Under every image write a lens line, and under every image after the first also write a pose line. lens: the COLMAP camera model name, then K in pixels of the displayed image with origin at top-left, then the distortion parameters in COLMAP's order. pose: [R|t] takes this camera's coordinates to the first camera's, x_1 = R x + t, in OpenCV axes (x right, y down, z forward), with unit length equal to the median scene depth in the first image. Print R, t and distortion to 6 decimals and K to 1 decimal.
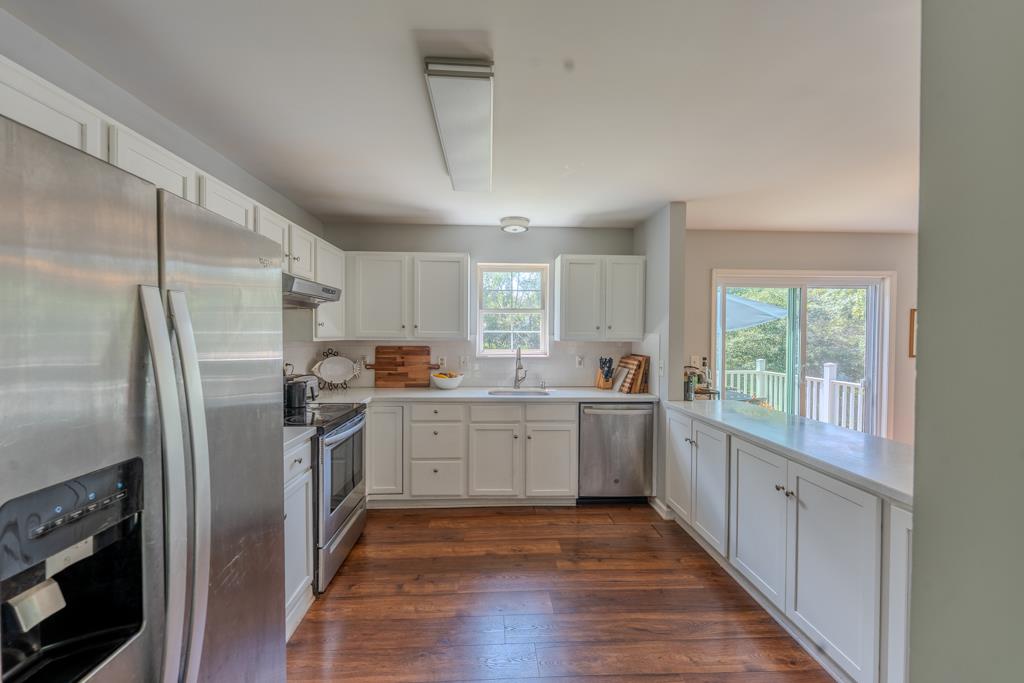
lens RADIAL K [[404.2, 0, 496.3], [0, 404.2, 339.0], [0, 0, 1]] dist [-0.000933, -0.000164]
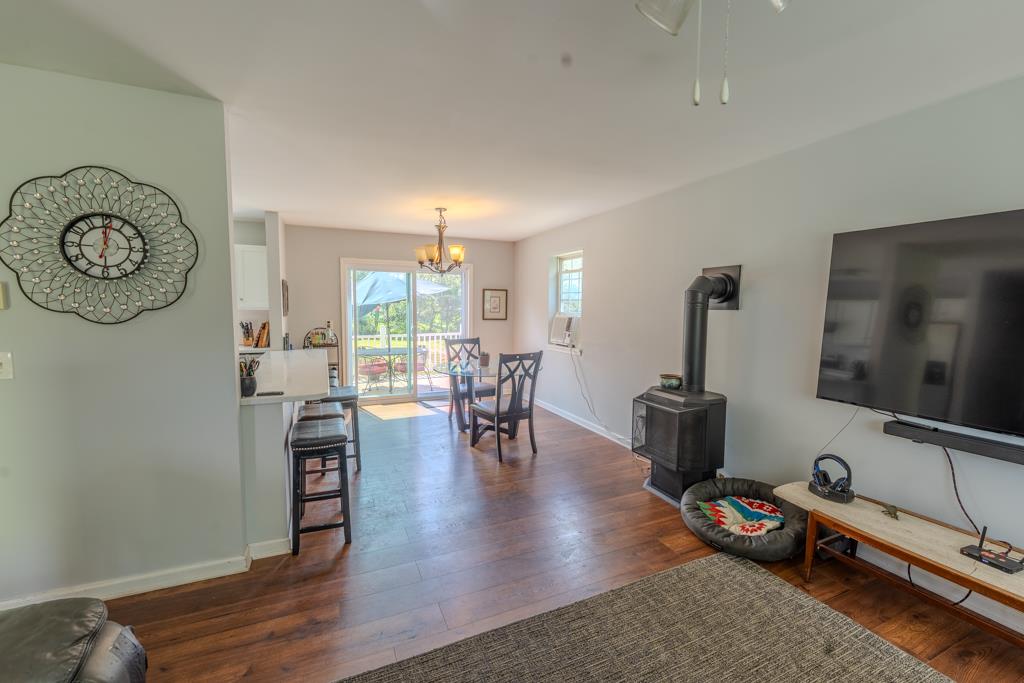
lens RADIAL K [[410.5, 0, 510.2], [0, 410.5, 340.6], [0, 0, 1]] dist [-0.002348, -0.000662]
pose [[0.926329, -0.028443, 0.375639, 0.575642], [-0.001142, 0.996929, 0.078304, 0.000385], [-0.376713, -0.072964, 0.923452, -0.589530]]
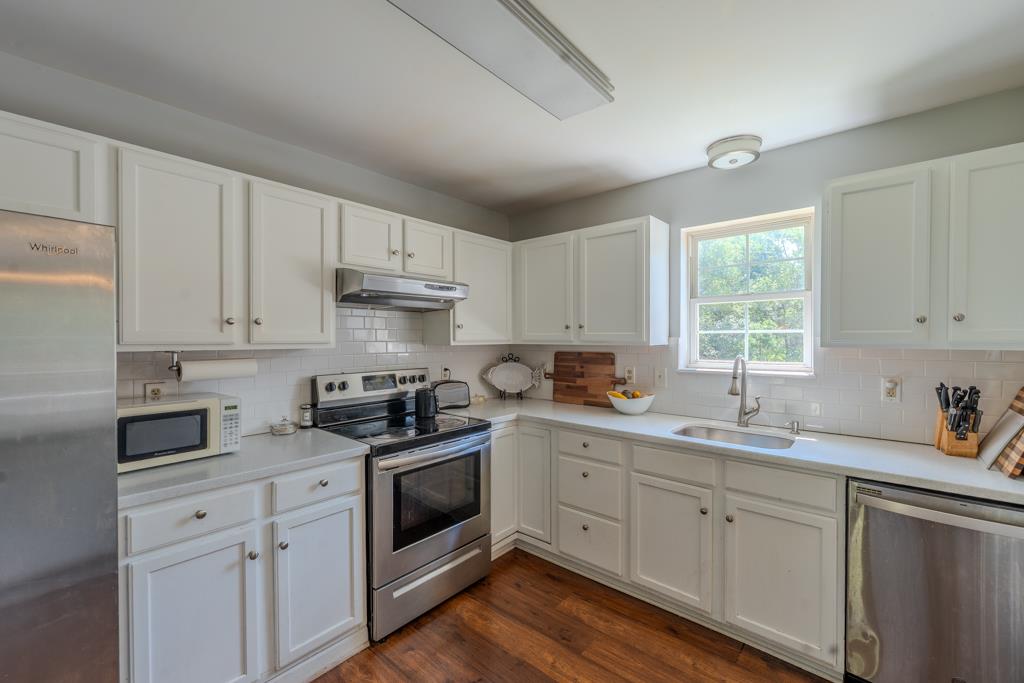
lens RADIAL K [[410.5, 0, 510.2], [0, 410.5, 340.6], [0, 0, 1]] dist [-0.002348, -0.000662]
pose [[0.736609, -0.000929, -0.676318, 0.213358], [-0.002385, 0.999989, -0.003972, -0.001268], [0.676315, 0.004539, 0.736599, 0.329824]]
